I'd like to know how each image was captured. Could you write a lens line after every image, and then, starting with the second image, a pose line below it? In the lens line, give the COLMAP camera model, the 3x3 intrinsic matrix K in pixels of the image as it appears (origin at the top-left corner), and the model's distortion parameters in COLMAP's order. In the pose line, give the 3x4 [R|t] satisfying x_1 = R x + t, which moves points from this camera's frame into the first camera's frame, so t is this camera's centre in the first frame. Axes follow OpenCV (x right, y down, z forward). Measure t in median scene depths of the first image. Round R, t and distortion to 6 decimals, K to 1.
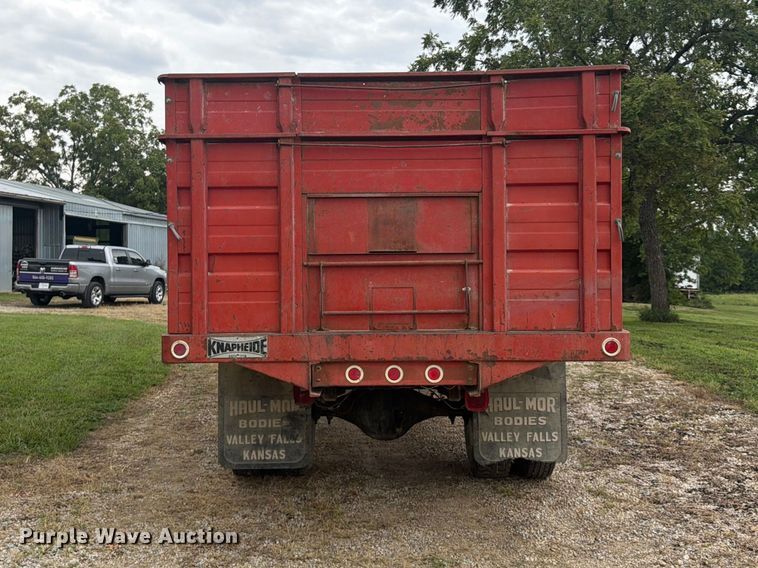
lens RADIAL K [[812.8, 0, 365.2], [0, 812.8, 257.0], [0, 0, 1]] dist [0.132718, -0.202958]
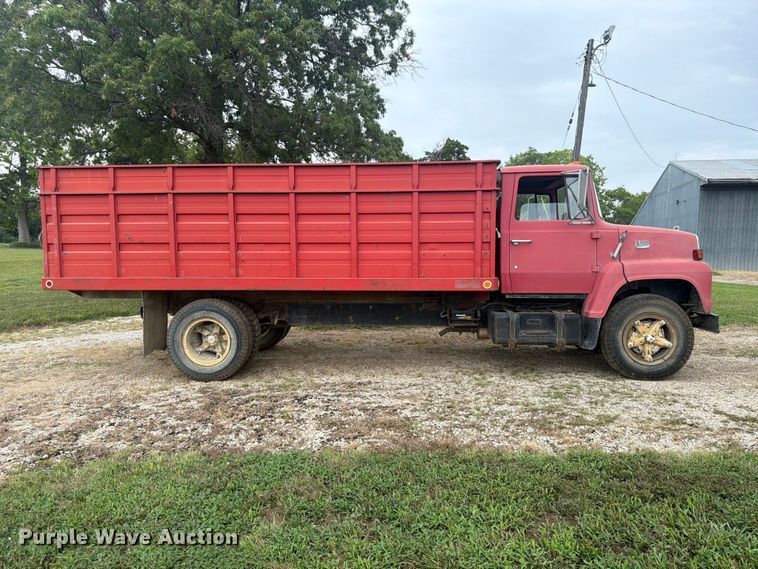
lens RADIAL K [[538.2, 0, 380.2], [0, 538.2, 288.3], [0, 0, 1]] dist [0.050256, -0.078014]
pose [[-0.071895, 0.081219, -0.994100, 1.408882], [0.001536, 0.996687, 0.081319, -0.005032], [0.997411, 0.004320, -0.071781, 1.618295]]
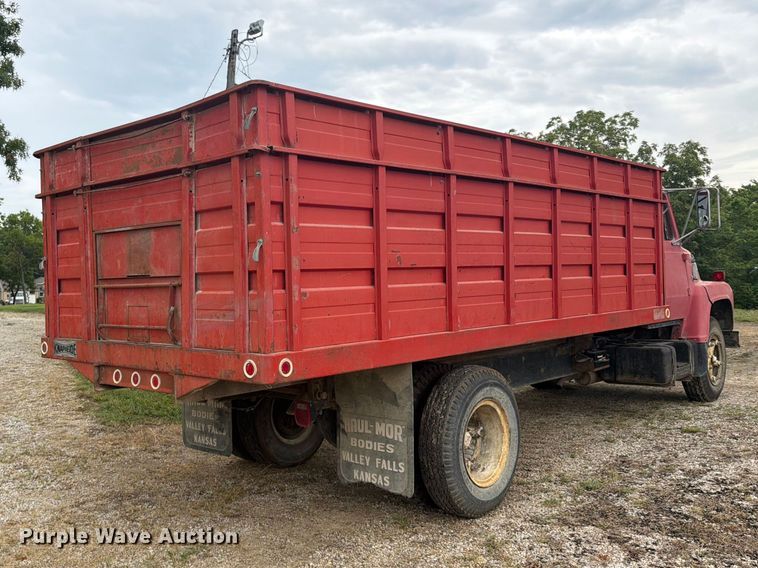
lens RADIAL K [[726.4, 0, 262.4], [0, 726.4, 288.4], [0, 0, 1]] dist [0.088120, -0.090397]
pose [[0.697739, -0.000063, -0.716352, 0.719614], [0.015235, 0.999775, 0.014752, -0.000516], [0.716190, -0.021207, 0.697583, 0.308789]]
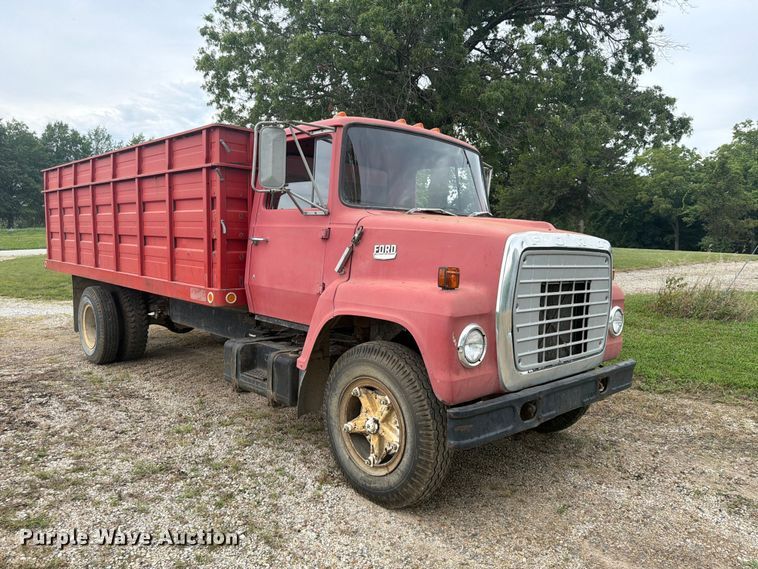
lens RADIAL K [[536.8, 0, 370.1], [0, 536.8, 281.4], [0, 0, 1]] dist [0.055197, -0.073128]
pose [[-0.720677, 0.058894, -0.690765, 0.663274], [-0.010122, 0.995385, 0.095426, -0.027856], [0.693197, 0.075763, -0.716755, 2.526802]]
